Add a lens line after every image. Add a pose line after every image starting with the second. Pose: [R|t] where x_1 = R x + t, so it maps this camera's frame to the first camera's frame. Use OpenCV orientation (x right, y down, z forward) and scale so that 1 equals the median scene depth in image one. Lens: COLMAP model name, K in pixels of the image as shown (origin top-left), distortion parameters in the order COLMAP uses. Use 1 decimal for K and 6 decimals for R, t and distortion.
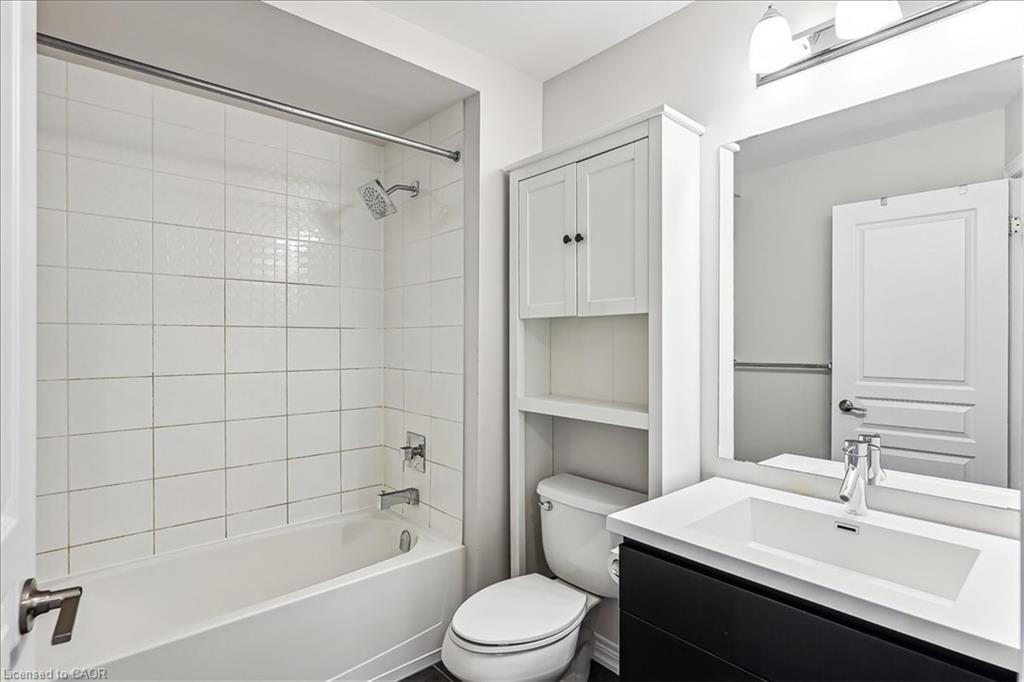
lens RADIAL K [[508.0, 0, 512.0], [0, 508.0, 341.0], [0, 0, 1]] dist [-0.004723, 0.000789]
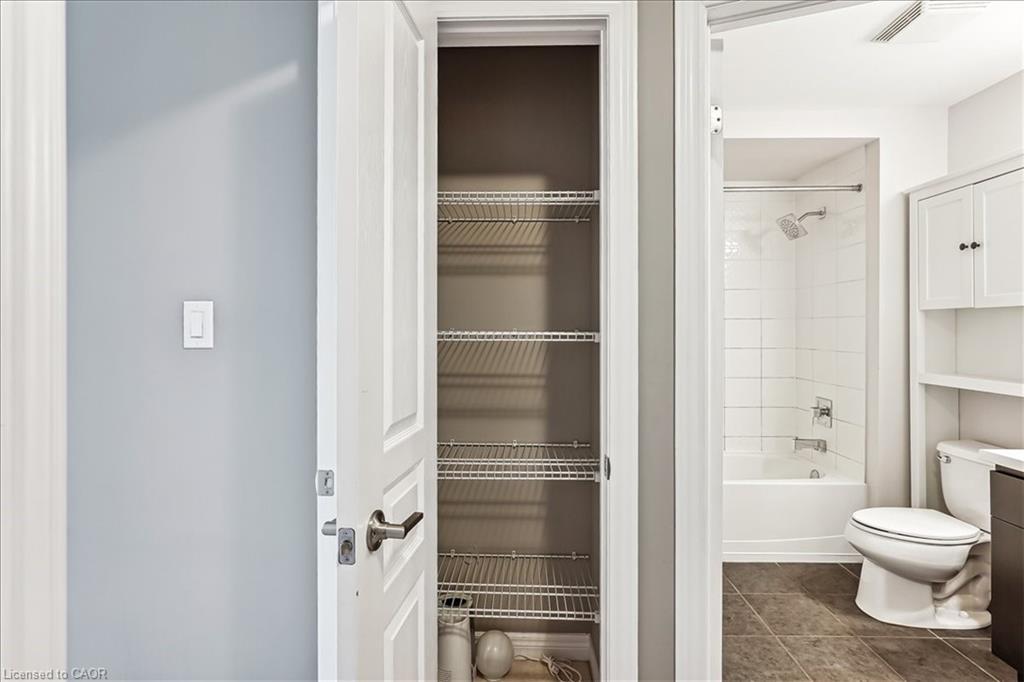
lens RADIAL K [[491.7, 0, 511.8], [0, 491.7, 328.1], [0, 0, 1]] dist [-0.006303, -0.000150]
pose [[0.731989, -0.001751, -0.681314, 0.097363], [0.000207, 0.999997, -0.002348, 0.003182], [0.681317, 0.001578, 0.731987, -0.549700]]
